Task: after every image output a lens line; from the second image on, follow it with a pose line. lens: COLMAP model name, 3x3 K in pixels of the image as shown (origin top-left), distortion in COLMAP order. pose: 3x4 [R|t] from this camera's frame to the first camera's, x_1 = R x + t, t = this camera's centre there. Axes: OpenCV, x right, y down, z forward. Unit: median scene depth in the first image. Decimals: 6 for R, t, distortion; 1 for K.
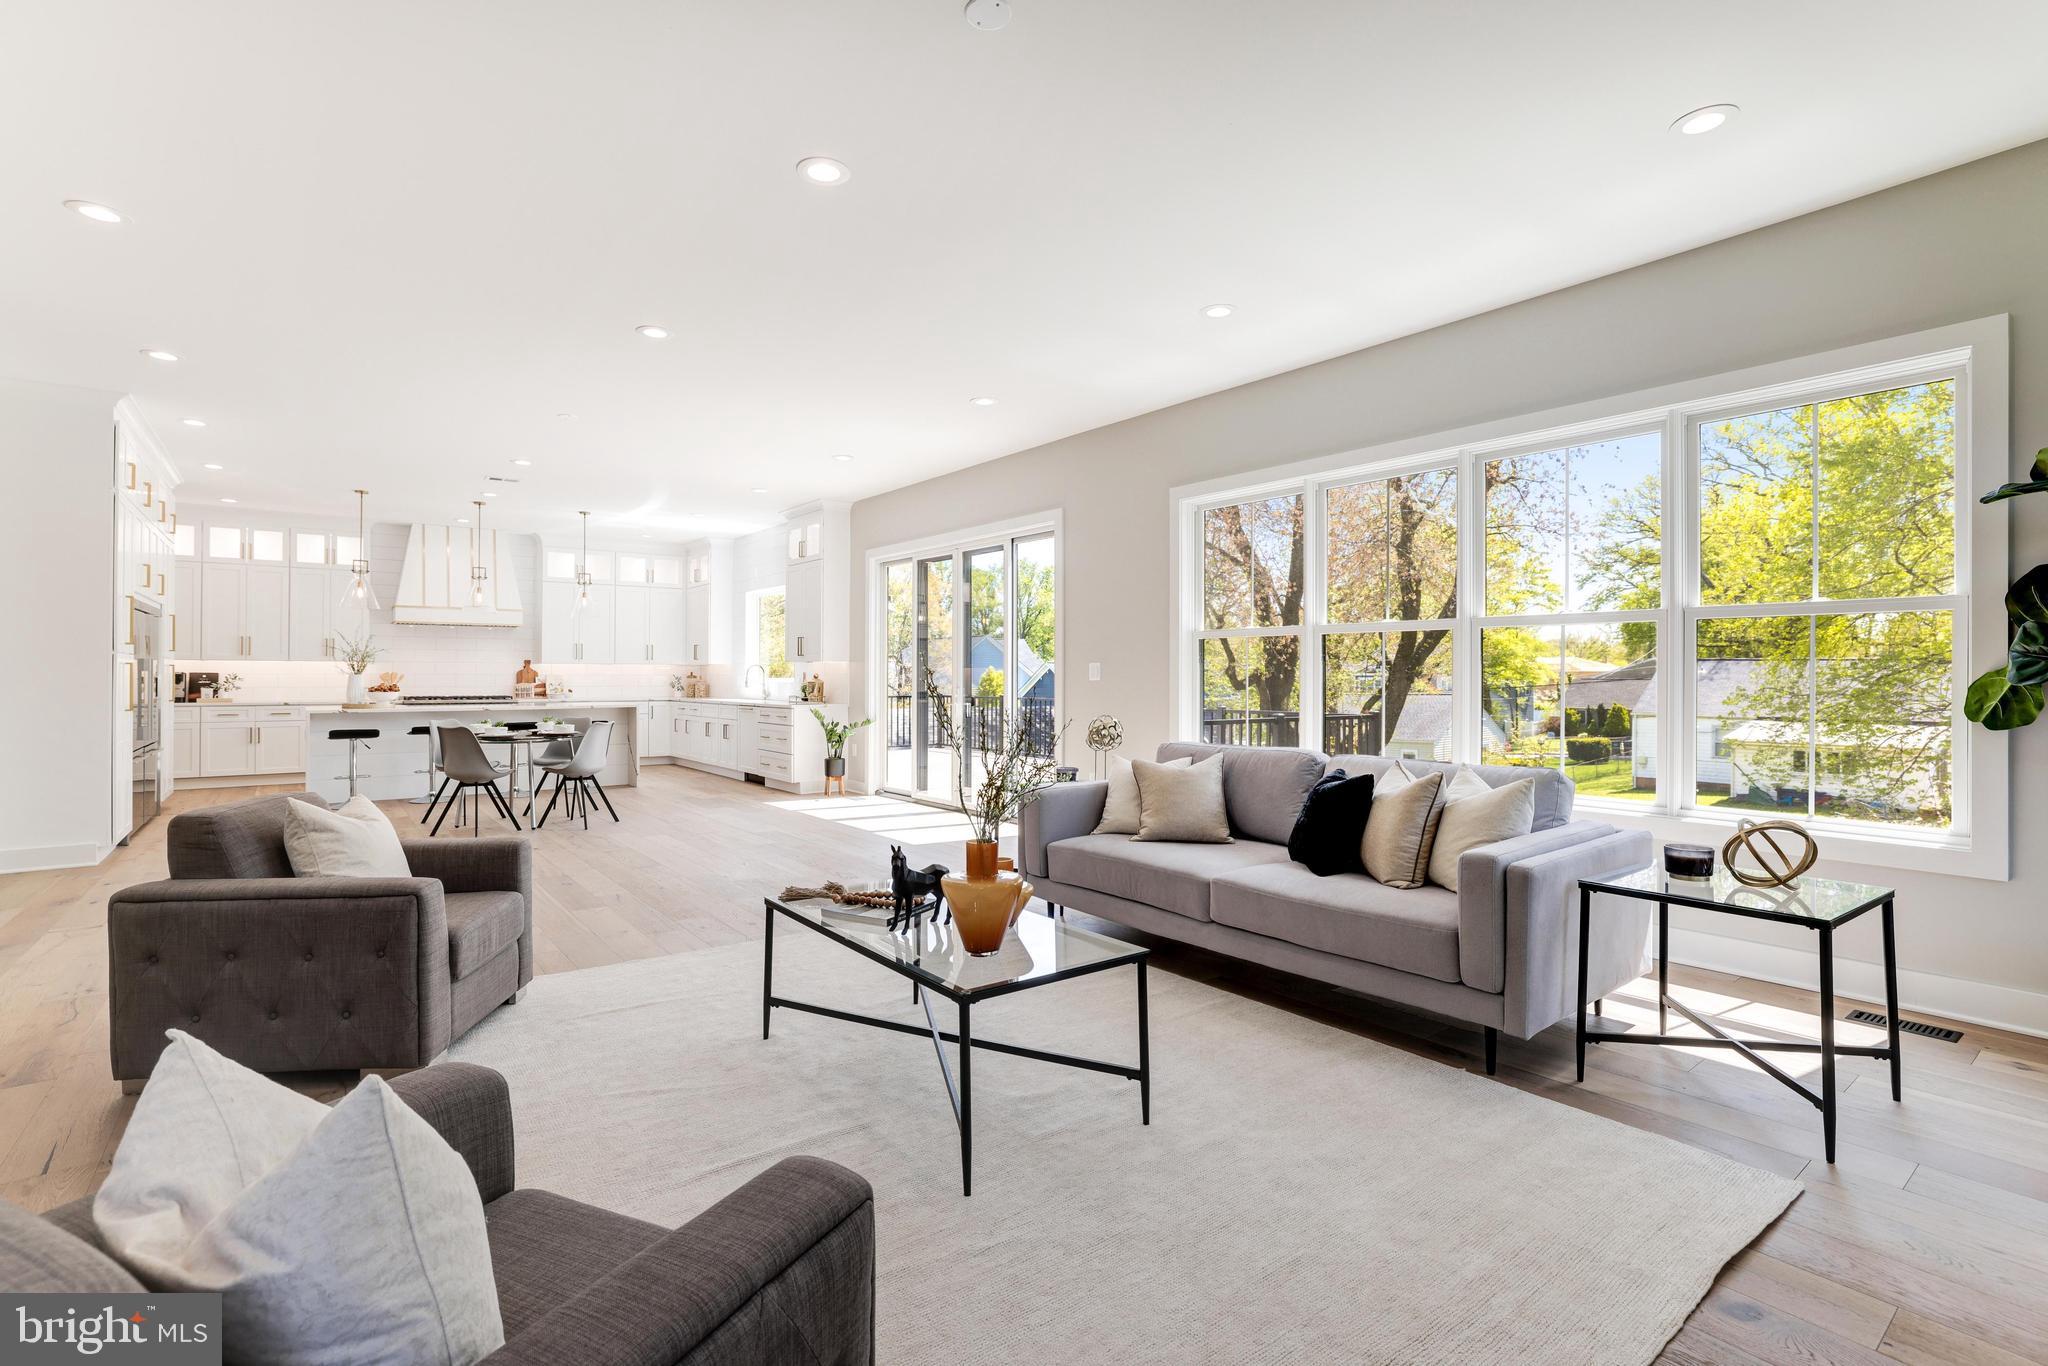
lens RADIAL K [[911.9, 0, 974.0], [0, 911.9, 665.2], [0, 0, 1]] dist [0.000456, 0.000217]
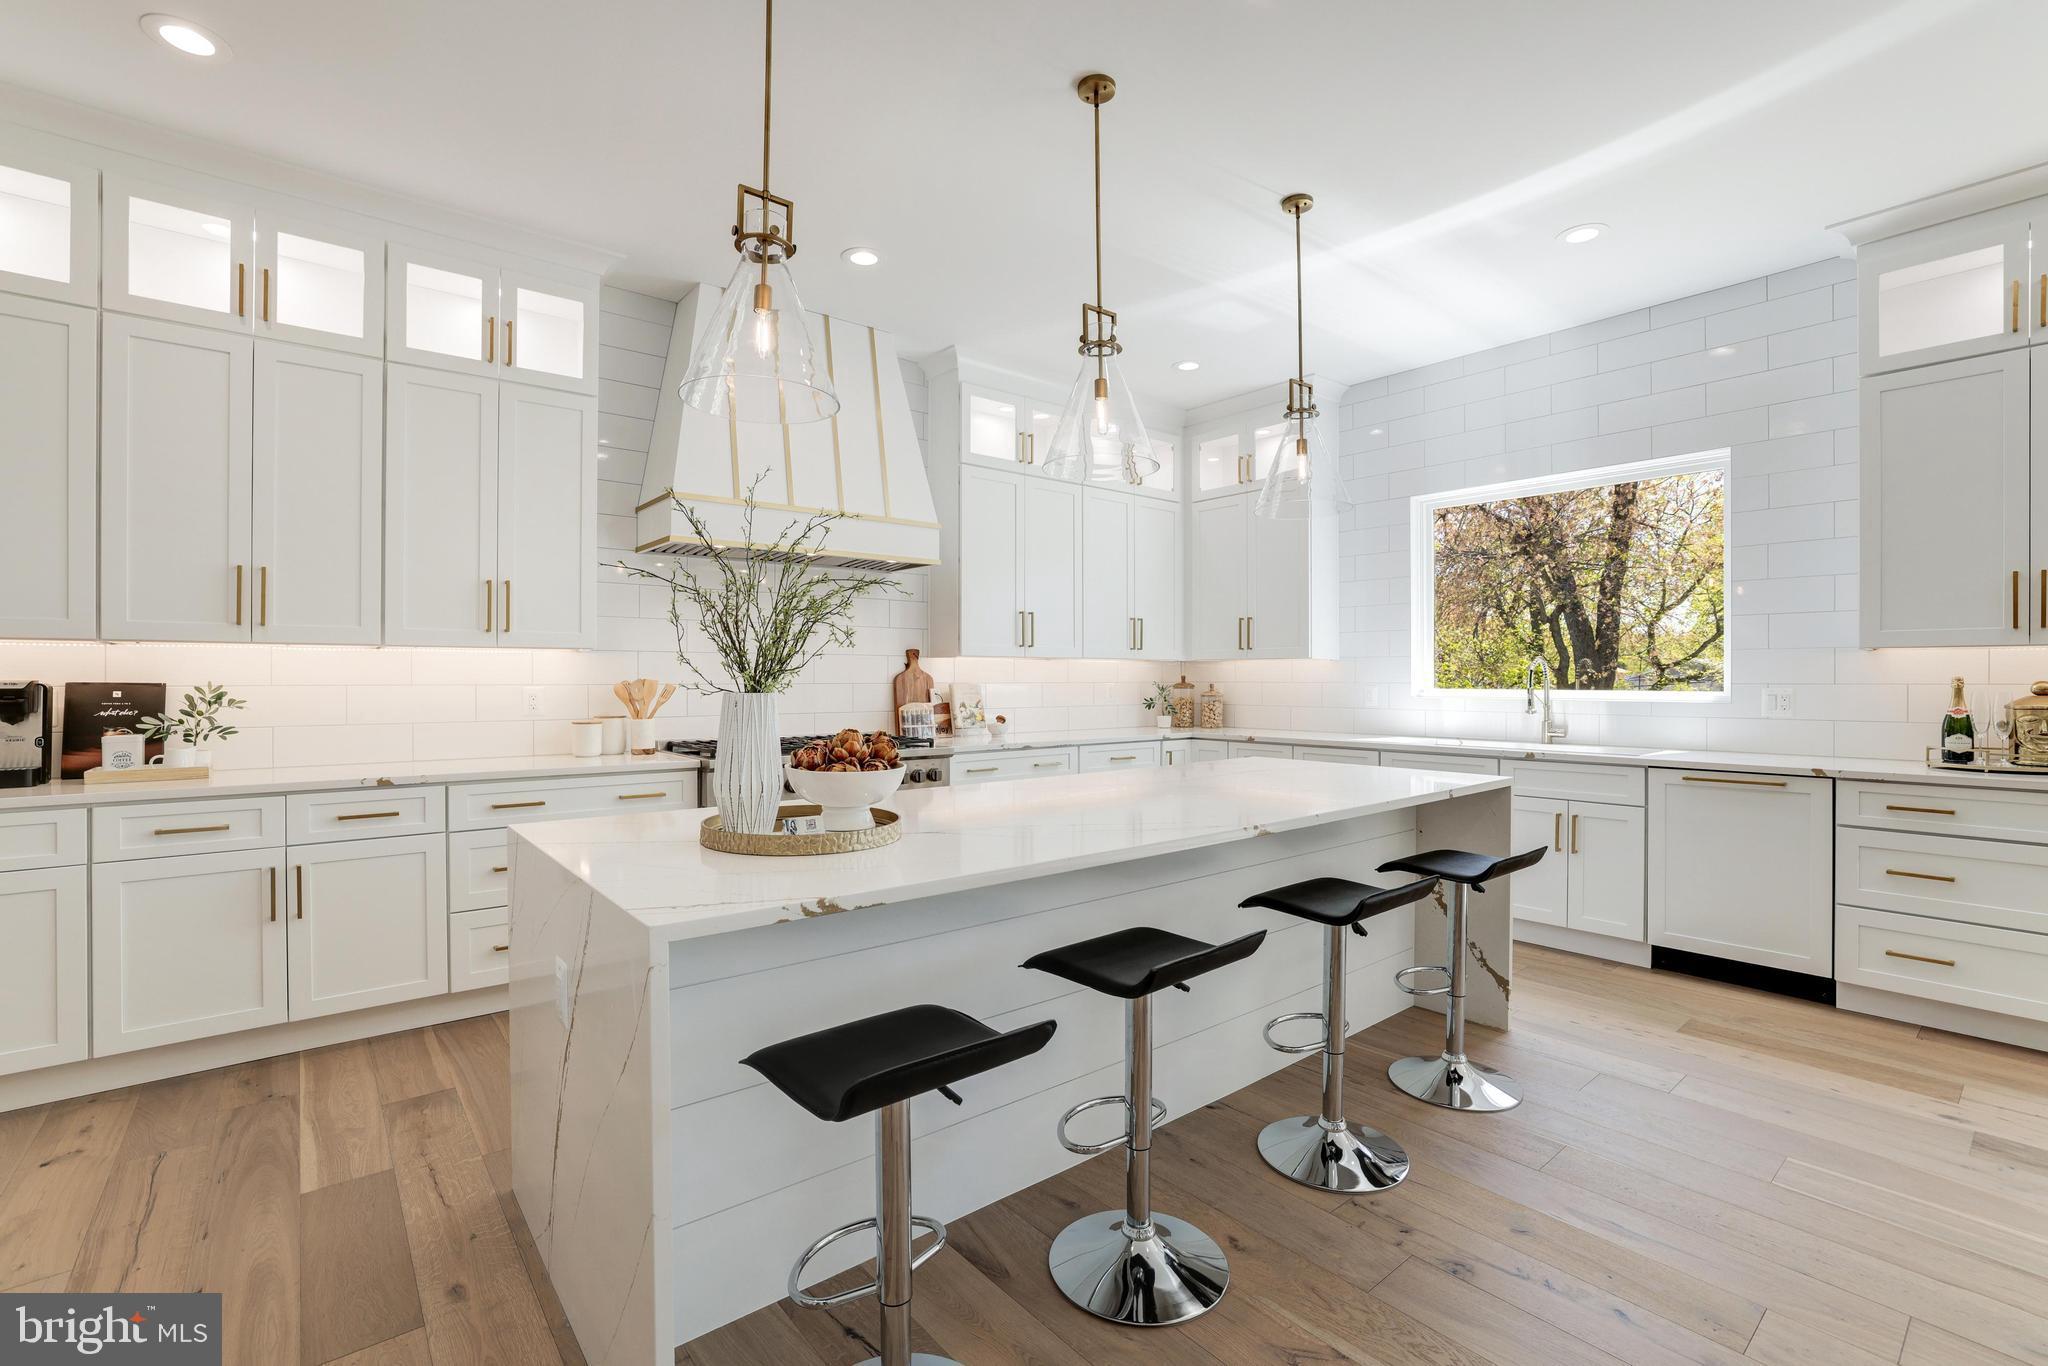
lens RADIAL K [[888.8, 0, 1018.3], [0, 888.8, 678.0], [0, 0, 1]] dist [-0.051571, 0.015997]
pose [[0.998521, -0.002332, 0.054321, -0.549180], [0.001679, 0.999926, 0.012072, 0.003681], [-0.054345, -0.011963, 0.998451, 0.687597]]
